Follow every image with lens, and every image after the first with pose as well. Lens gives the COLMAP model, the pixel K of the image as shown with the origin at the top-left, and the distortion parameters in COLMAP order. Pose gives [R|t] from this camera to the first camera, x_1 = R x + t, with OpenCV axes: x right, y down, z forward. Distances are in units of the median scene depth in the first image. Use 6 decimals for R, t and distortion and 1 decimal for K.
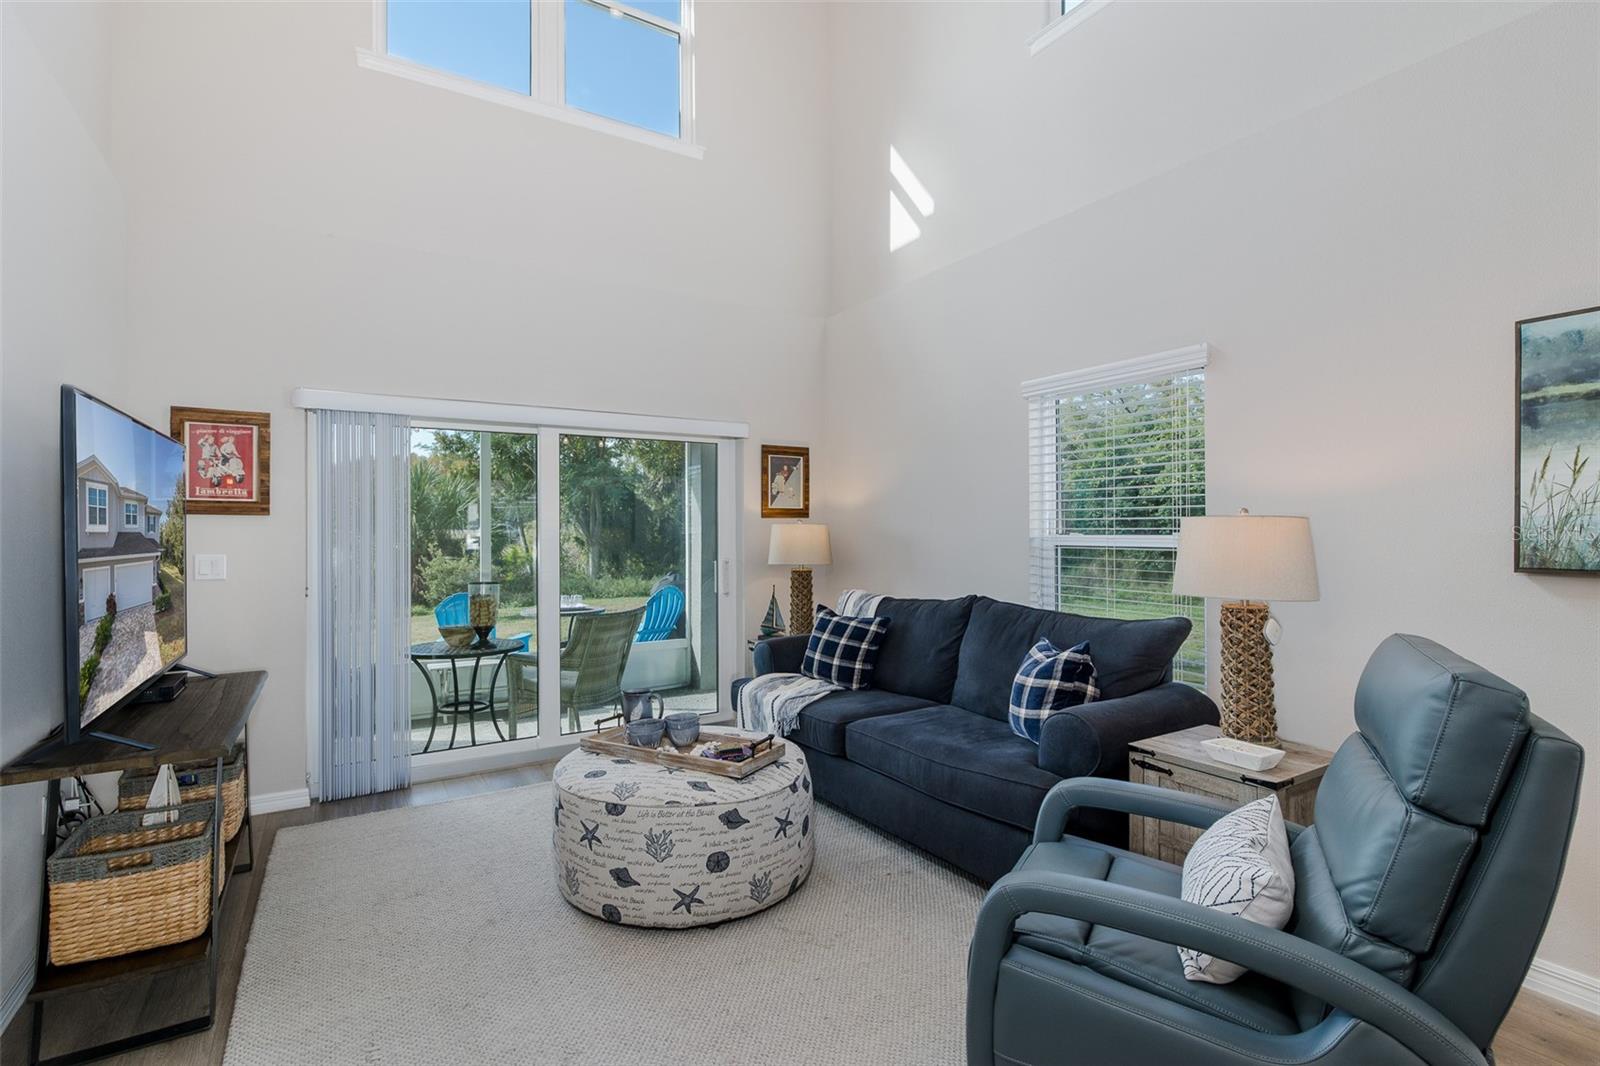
lens RADIAL K [[754.8, 0, 809.4], [0, 754.8, 529.7], [0, 0, 1]] dist [-0.009376, 0.003704]
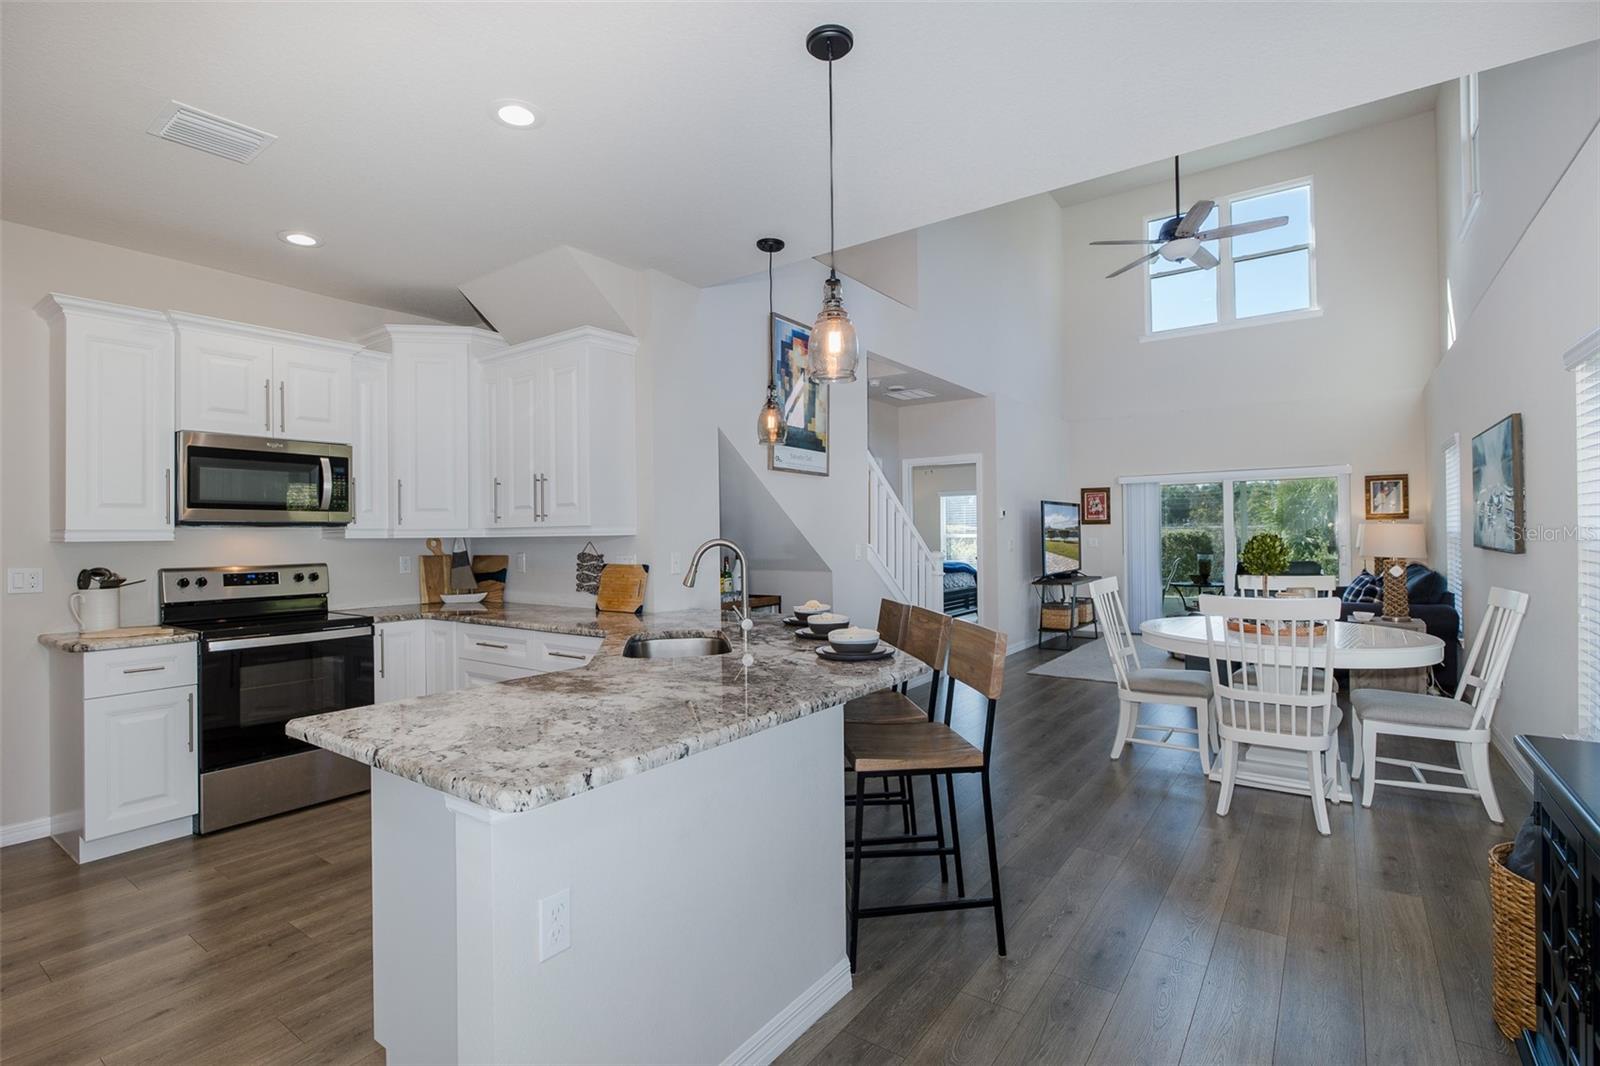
lens RADIAL K [[754.8, 0, 779.7], [0, 754.8, 527.4], [0, 0, 1]] dist [-0.009376, 0.003704]
pose [[0.361576, -0.008481, -0.932304, 1.306757], [0.012851, 0.999909, -0.004112, -0.011503], [0.932254, -0.010495, 0.361652, -1.038493]]
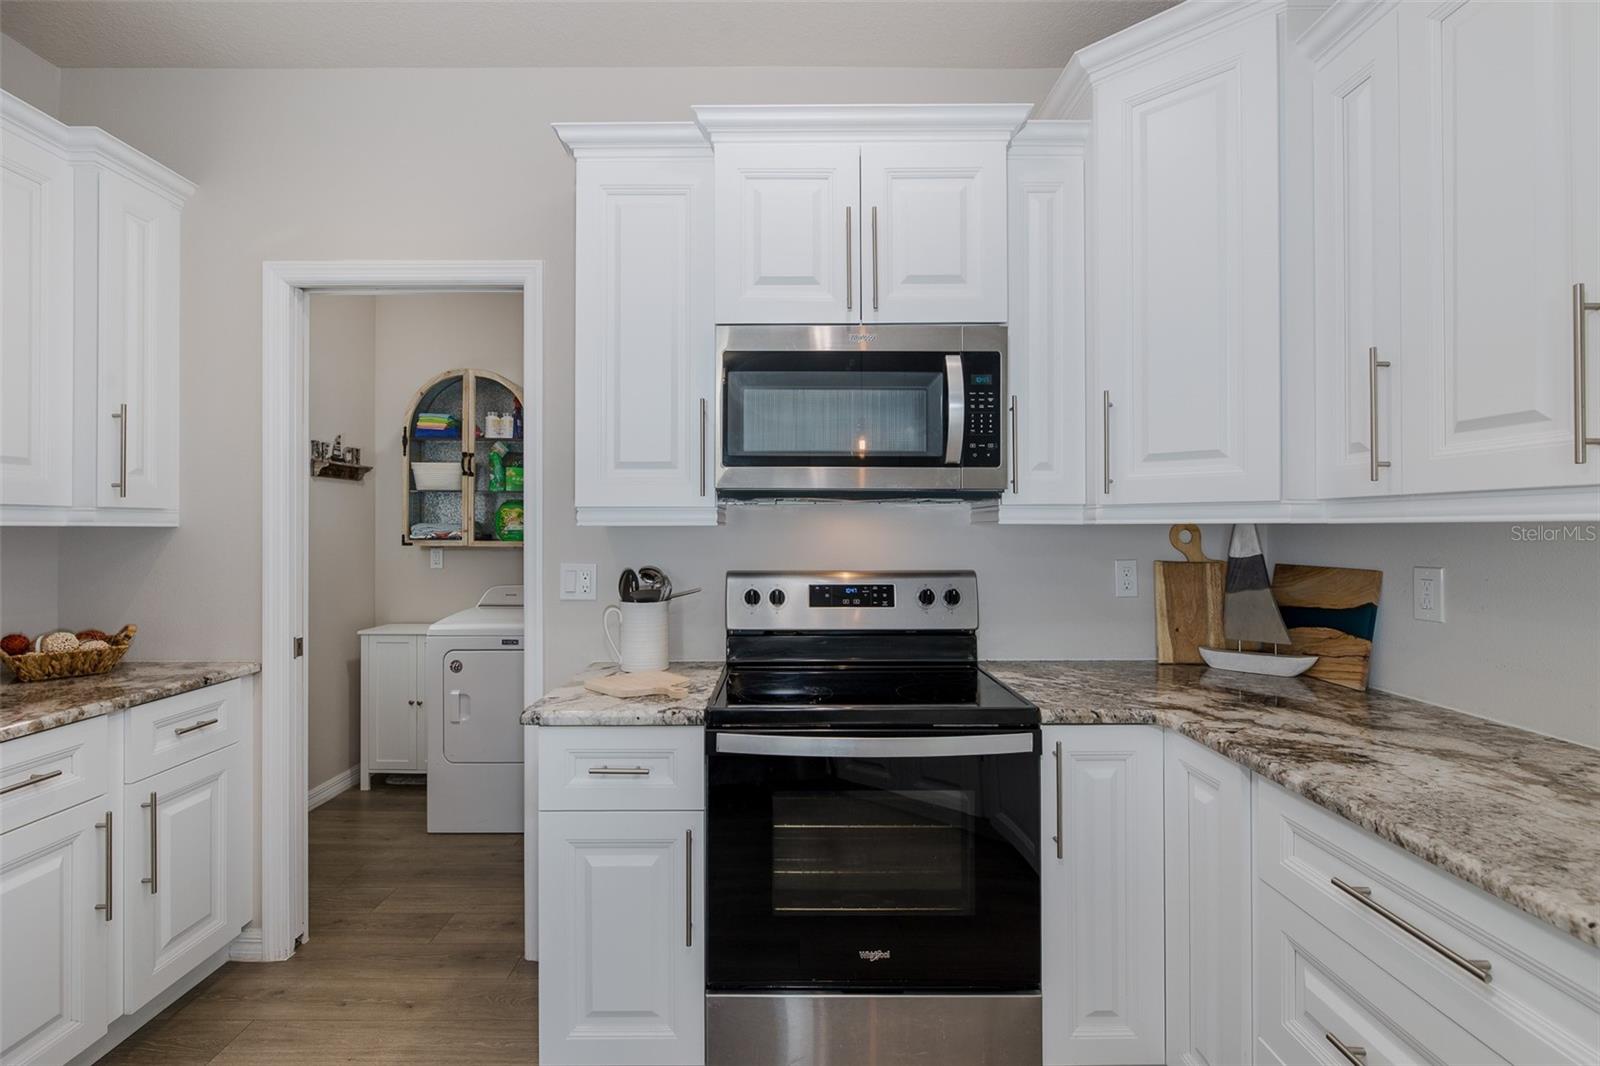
lens RADIAL K [[754.8, 0, 800.0], [0, 754.8, 522.5], [0, 0, 1]] dist [-0.009376, 0.003704]
pose [[-0.507794, -0.000013, -0.861479, 0.571951], [0.007802, 0.999959, -0.004614, -0.007883], [0.861443, -0.009064, -0.507773, -1.083745]]
